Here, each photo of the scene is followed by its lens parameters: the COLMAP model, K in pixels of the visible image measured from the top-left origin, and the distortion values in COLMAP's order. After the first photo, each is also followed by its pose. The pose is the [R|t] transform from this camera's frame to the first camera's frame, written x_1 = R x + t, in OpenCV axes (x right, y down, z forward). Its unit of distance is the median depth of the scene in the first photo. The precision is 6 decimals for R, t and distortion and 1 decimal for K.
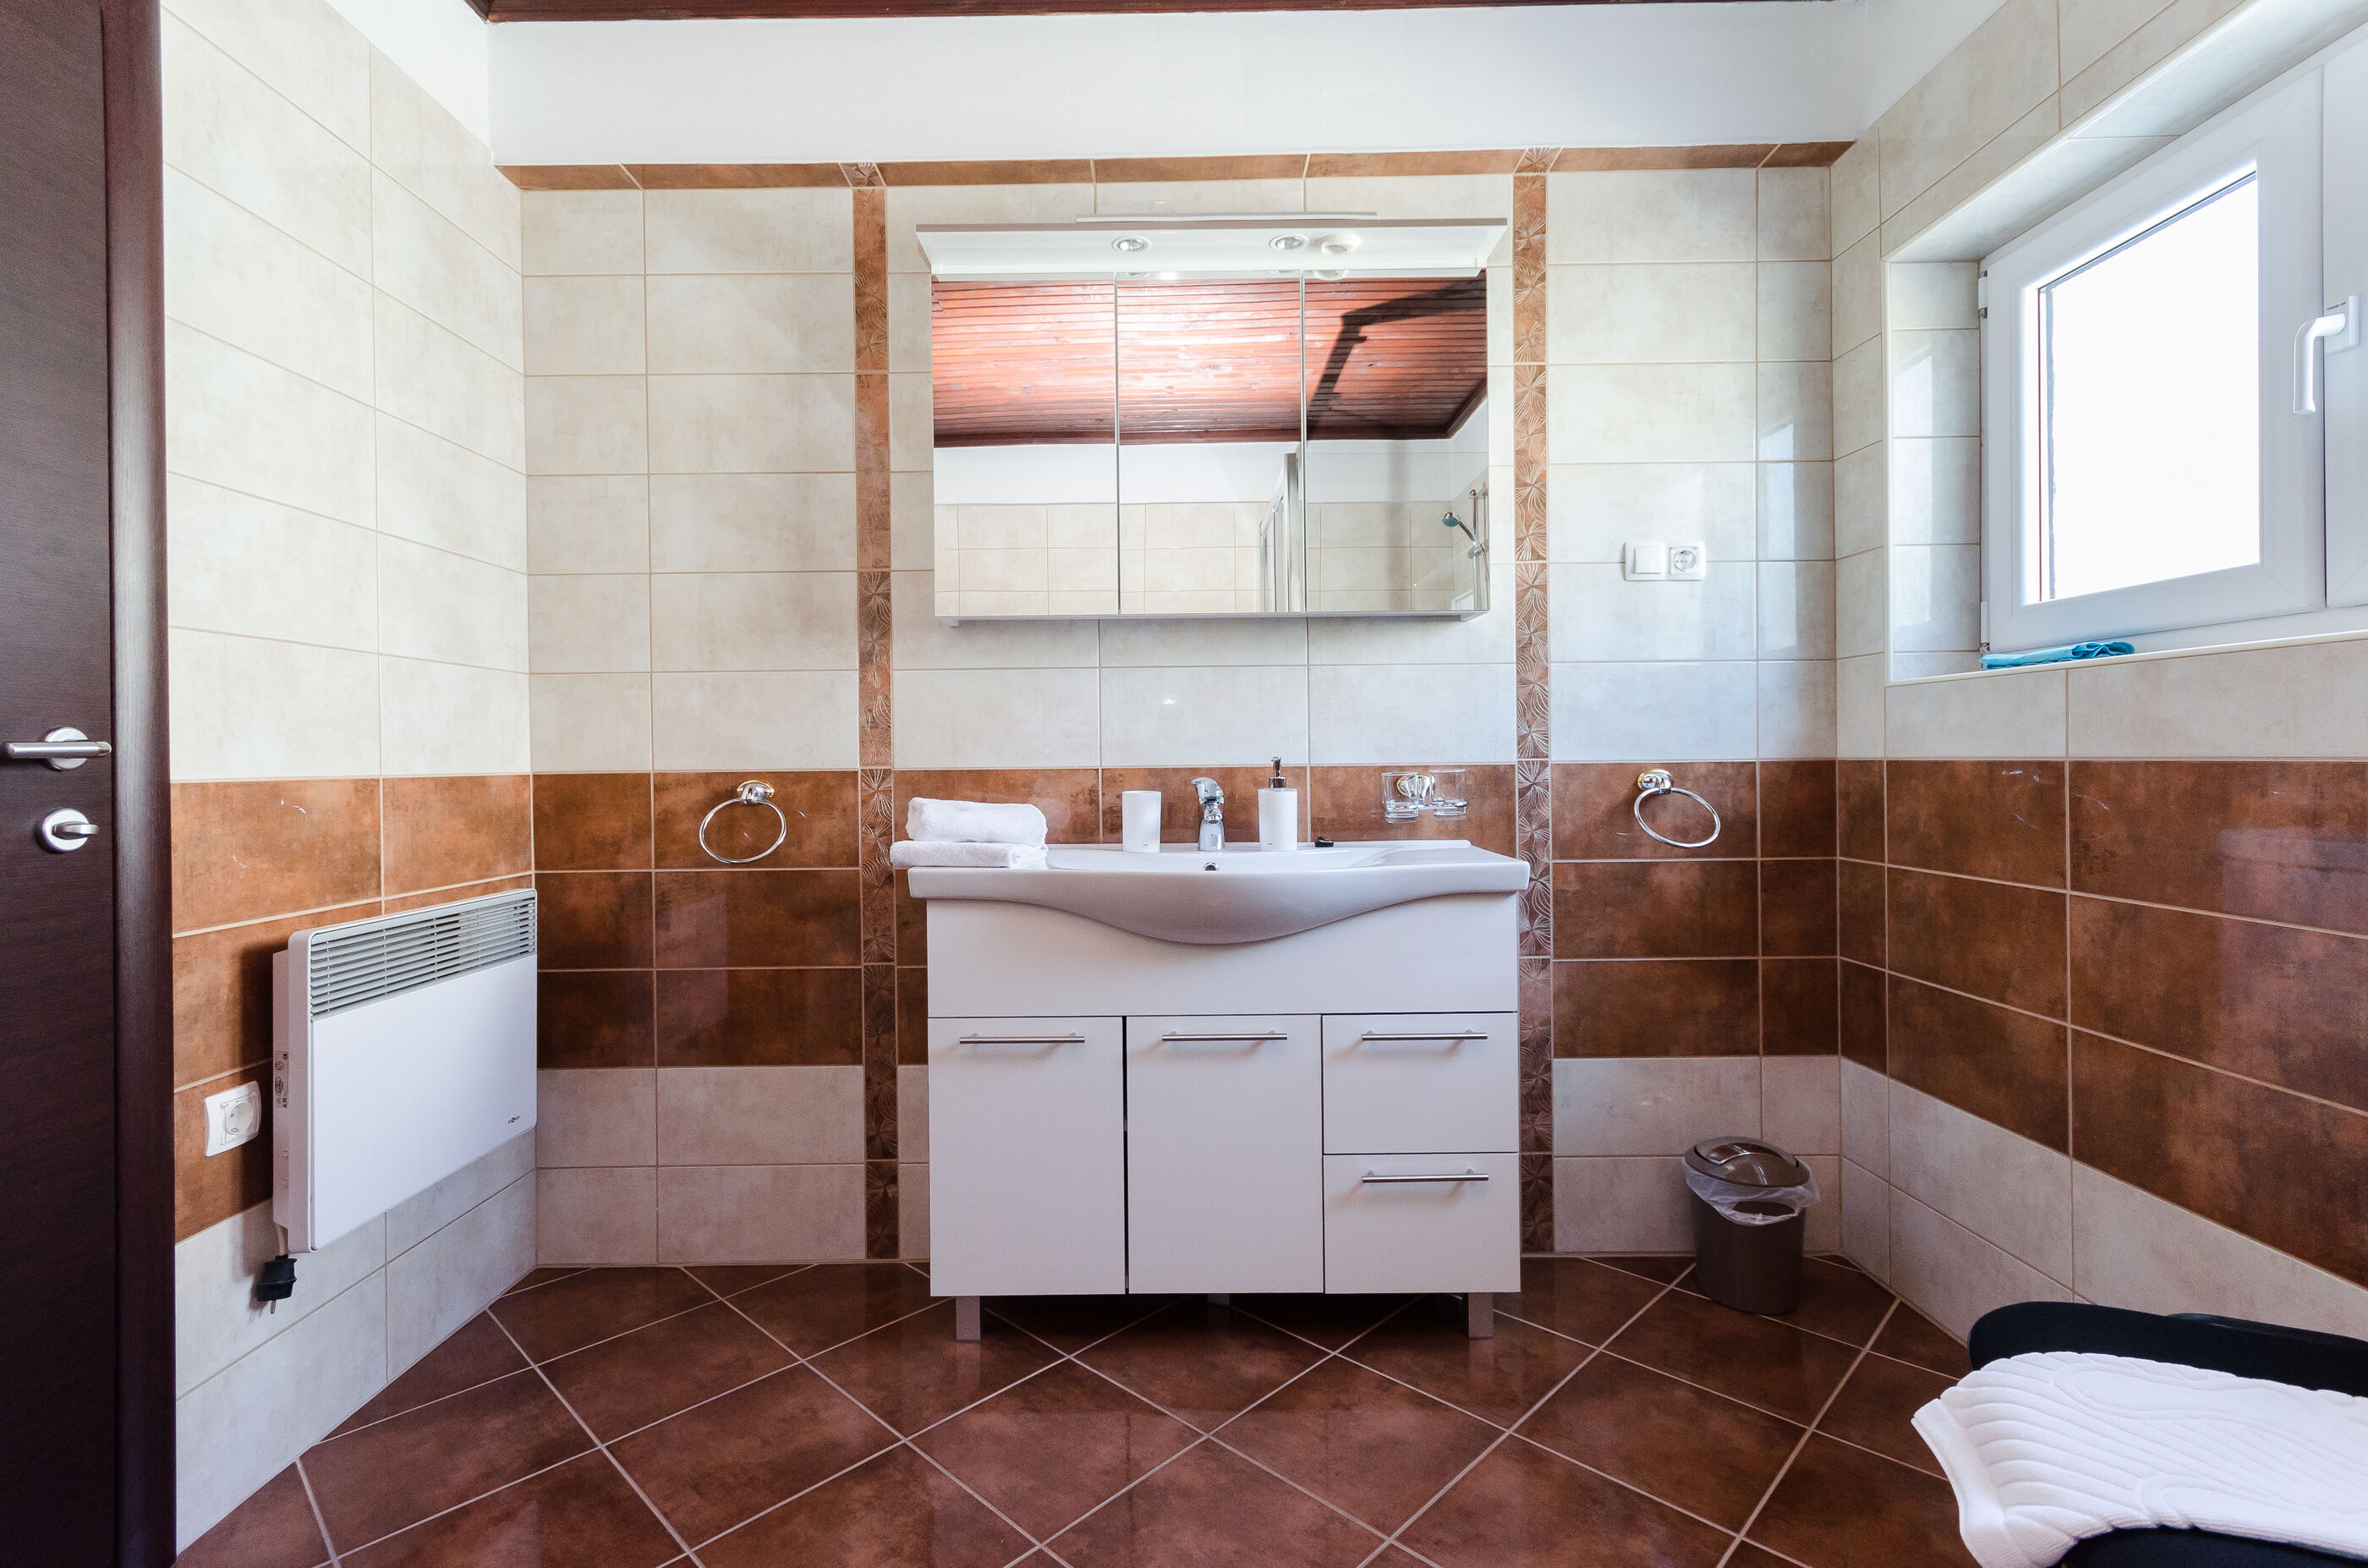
lens RADIAL K [[1066.8, 0, 1189.8], [0, 1066.8, 766.4], [0, 0, 1]] dist [0.013459, -0.001440]
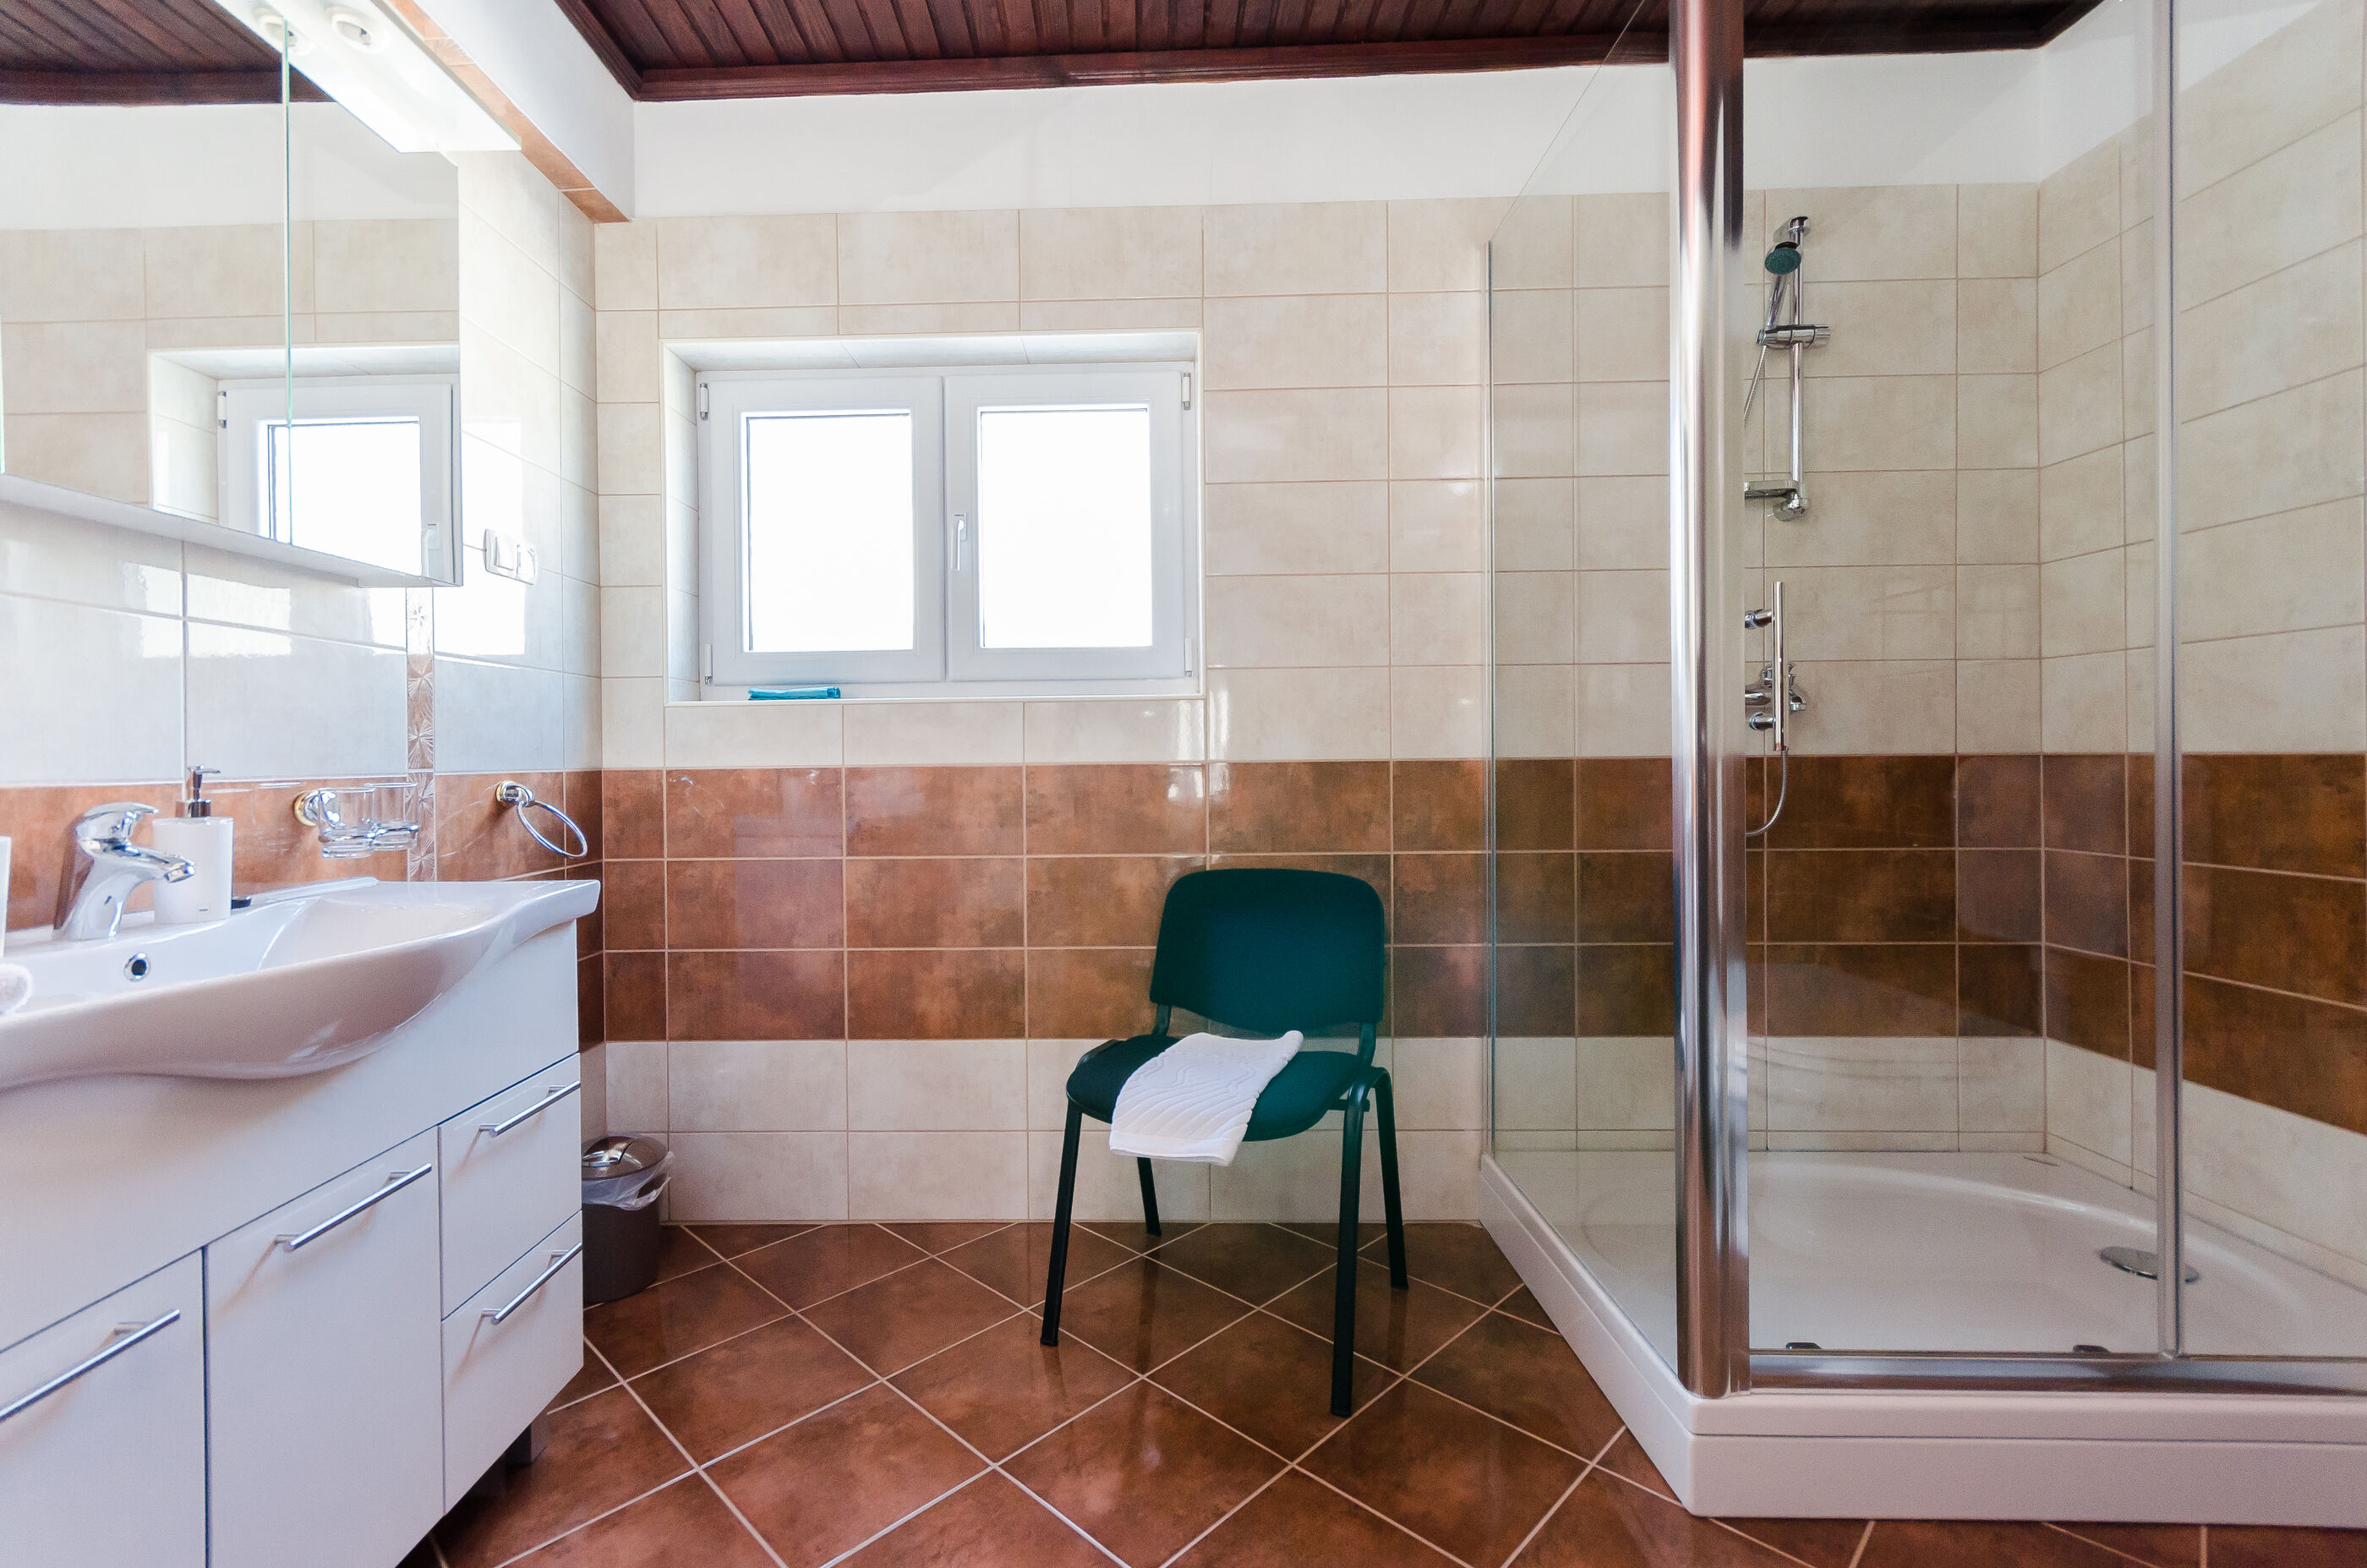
lens RADIAL K [[1066.3, 0, 1177.8], [0, 1066.3, 774.3], [0, 0, 1]] dist [0.013459, -0.001440]
pose [[0.021231, -0.006851, 0.999751, -0.563643], [0.020079, 0.999778, 0.006425, 0.003267], [-0.999573, 0.019937, 0.021364, 0.471425]]
